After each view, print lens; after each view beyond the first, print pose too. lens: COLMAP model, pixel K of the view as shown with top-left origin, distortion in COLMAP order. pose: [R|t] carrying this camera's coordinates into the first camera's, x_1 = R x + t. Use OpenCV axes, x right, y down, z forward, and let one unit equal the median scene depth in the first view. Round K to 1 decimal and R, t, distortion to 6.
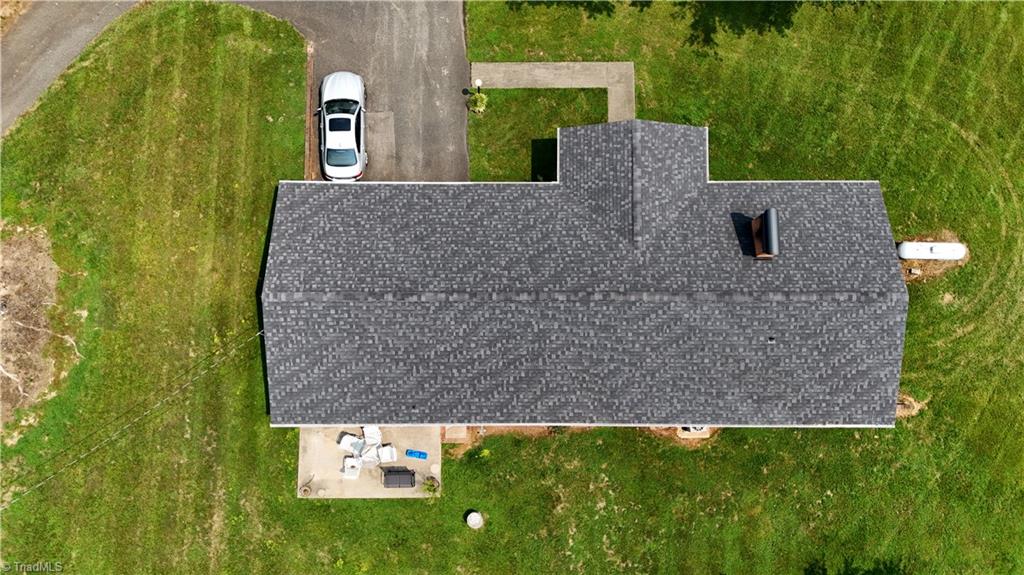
lens RADIAL K [[758.4, 0, 509.4], [0, 758.4, 289.4], [0, 0, 1]] dist [0.088435, -0.110499]
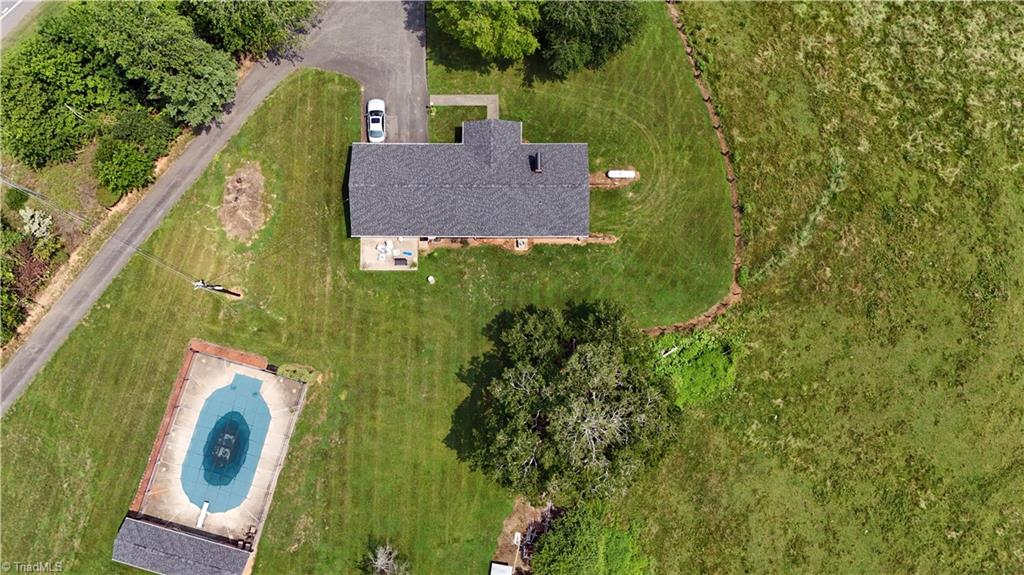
lens RADIAL K [[758.4, 0, 509.4], [0, 758.4, 289.4], [0, 0, 1]] dist [0.088435, -0.110499]
pose [[0.999976, -0.001712, 0.006690, 0.189566], [0.001681, 0.999988, 0.004639, 0.312955], [-0.006698, -0.004628, 0.999967, -1.444414]]
